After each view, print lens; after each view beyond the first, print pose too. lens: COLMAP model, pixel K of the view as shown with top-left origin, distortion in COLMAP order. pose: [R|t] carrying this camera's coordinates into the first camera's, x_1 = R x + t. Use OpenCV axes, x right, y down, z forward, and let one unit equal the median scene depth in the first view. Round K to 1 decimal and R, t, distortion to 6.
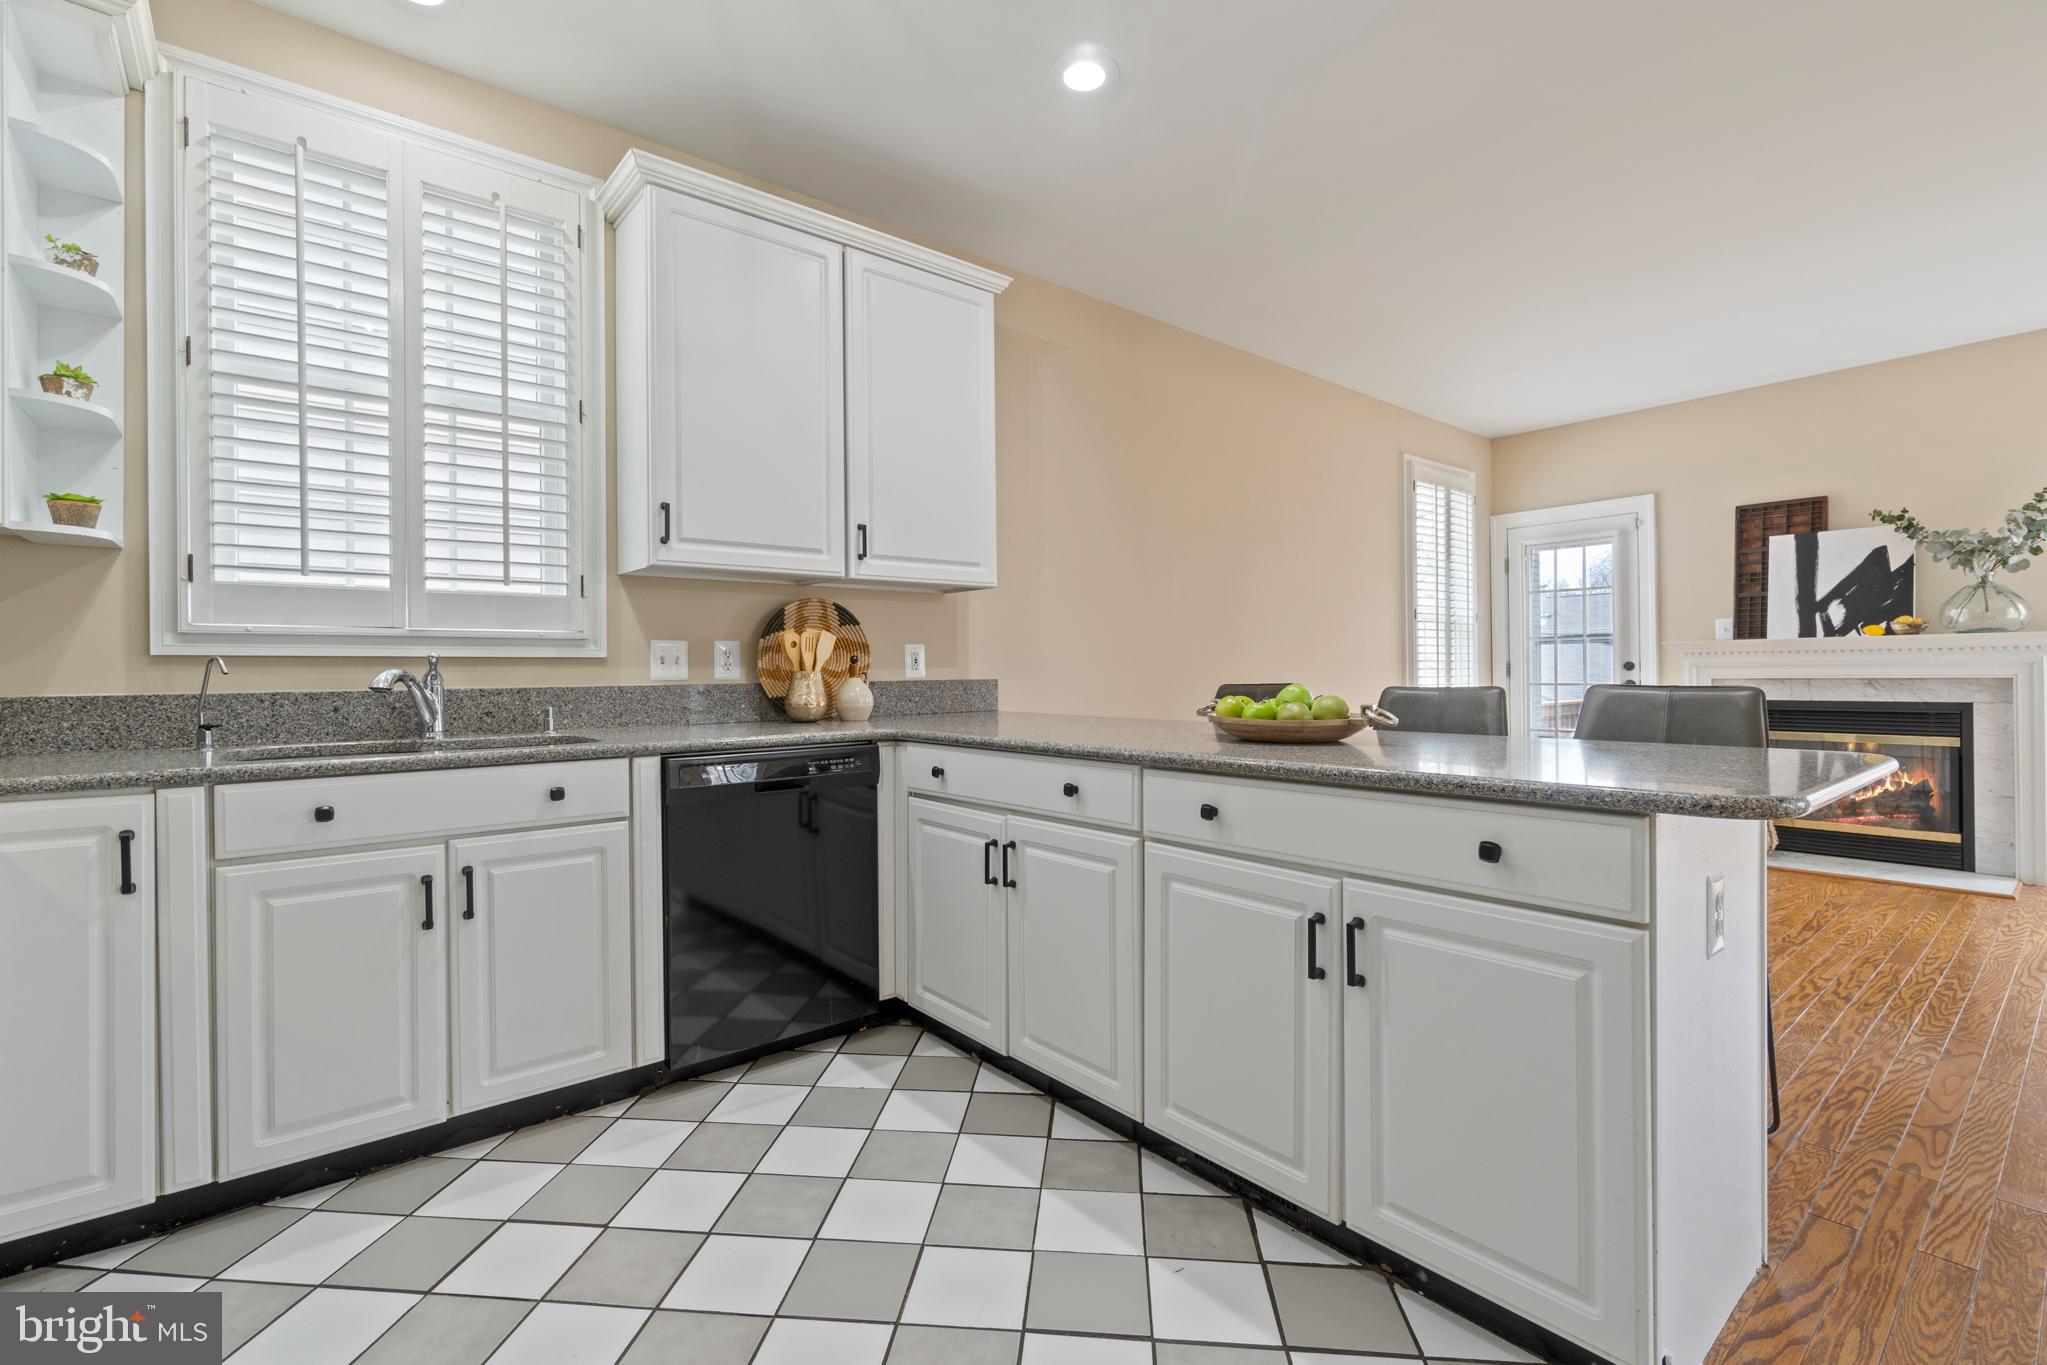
lens RADIAL K [[885.3, 0, 986.2], [0, 885.3, 677.8], [0, 0, 1]] dist [-0.001946, 0.000280]
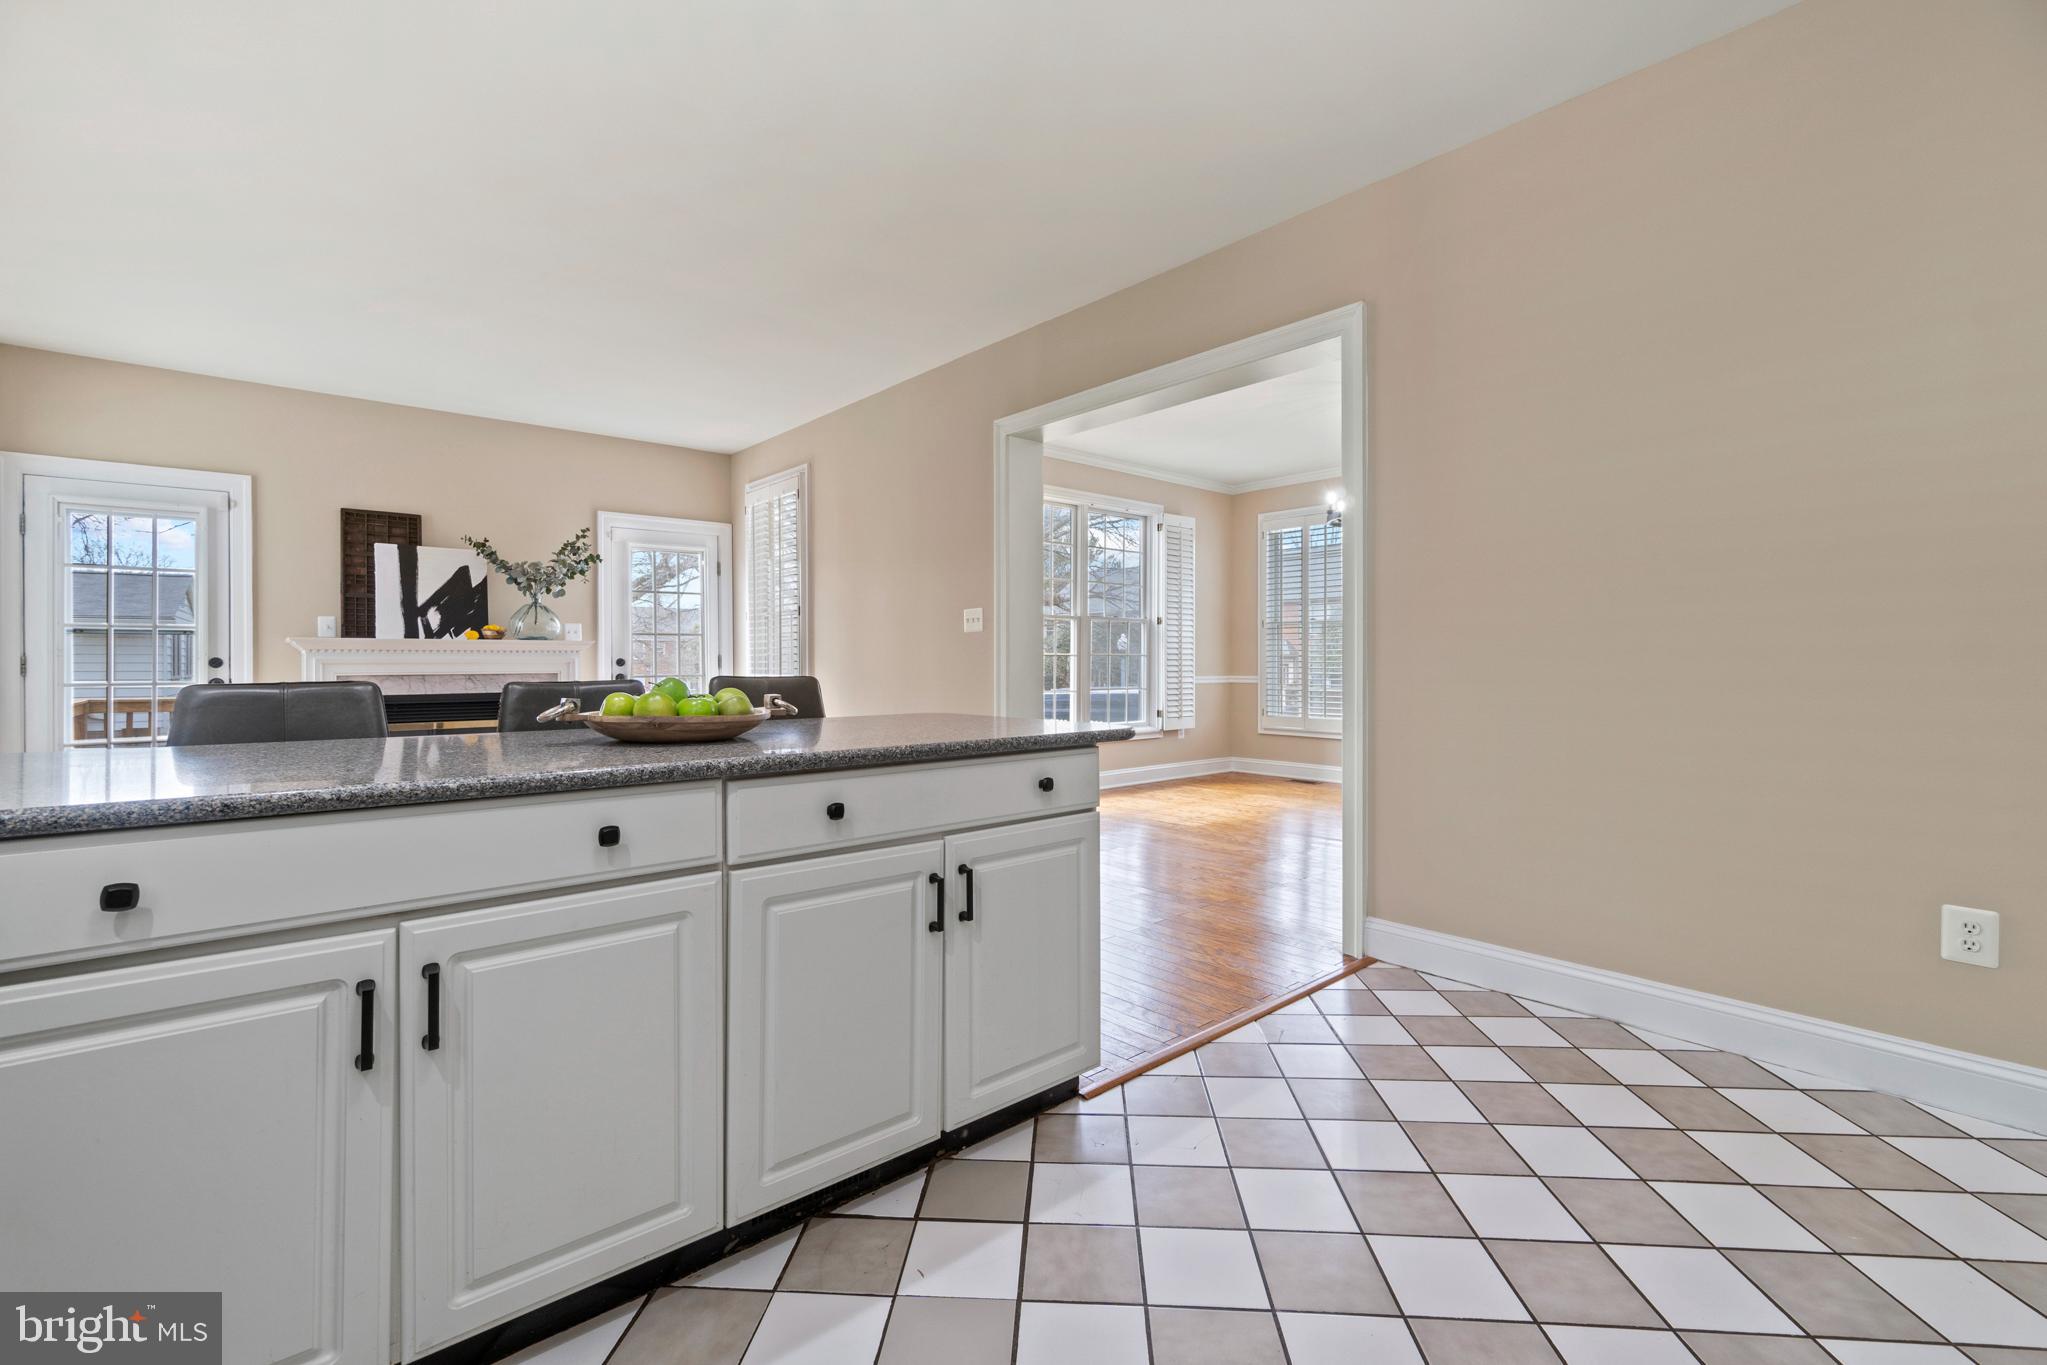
lens RADIAL K [[885.3, 0, 1005.4], [0, 885.3, 682.8], [0, 0, 1]] dist [-0.001946, 0.000280]
pose [[-0.030151, -0.013197, 0.999458, -0.224581], [0.007726, 0.999880, 0.013436, 0.001909], [-0.999516, 0.008127, -0.030045, 0.278813]]
